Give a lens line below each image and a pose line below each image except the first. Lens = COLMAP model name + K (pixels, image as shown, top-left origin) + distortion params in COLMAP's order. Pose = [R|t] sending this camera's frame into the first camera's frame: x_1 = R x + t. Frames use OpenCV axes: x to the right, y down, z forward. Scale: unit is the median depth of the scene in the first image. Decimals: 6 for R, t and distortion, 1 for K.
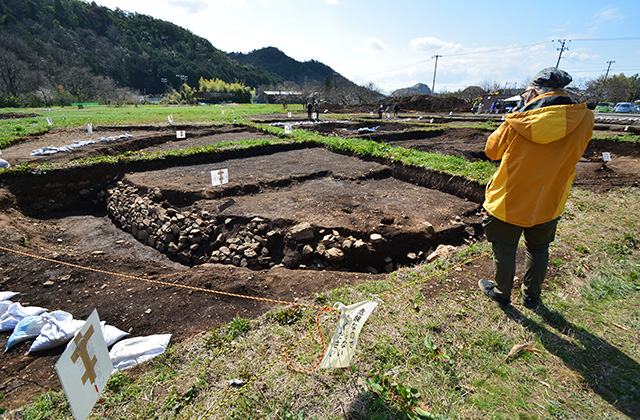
lens RADIAL K [[280.8, 0, 317.3], [0, 280.8, 213.5], [0, 0, 1]] dist [0.016875, -0.016943]
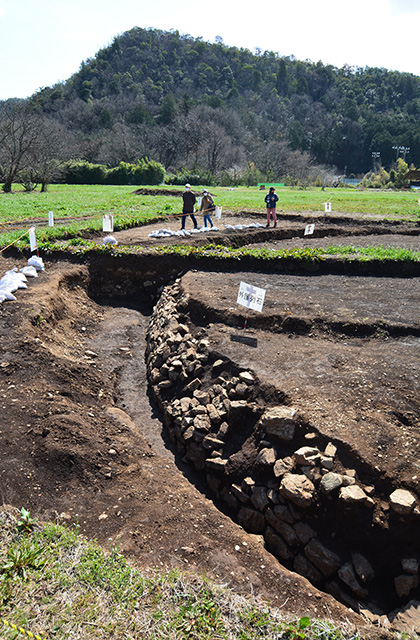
lens RADIAL K [[444.9, 0, 210.0], [0, 444.9, 320.0], [0, 0, 1]] dist [-0.036978, 0.000647]
pose [[0.689729, 0.226559, -0.687710, 0.154692], [-0.280682, 0.959181, 0.034486, -0.044340], [0.667452, 0.169242, 0.725166, 0.109230]]
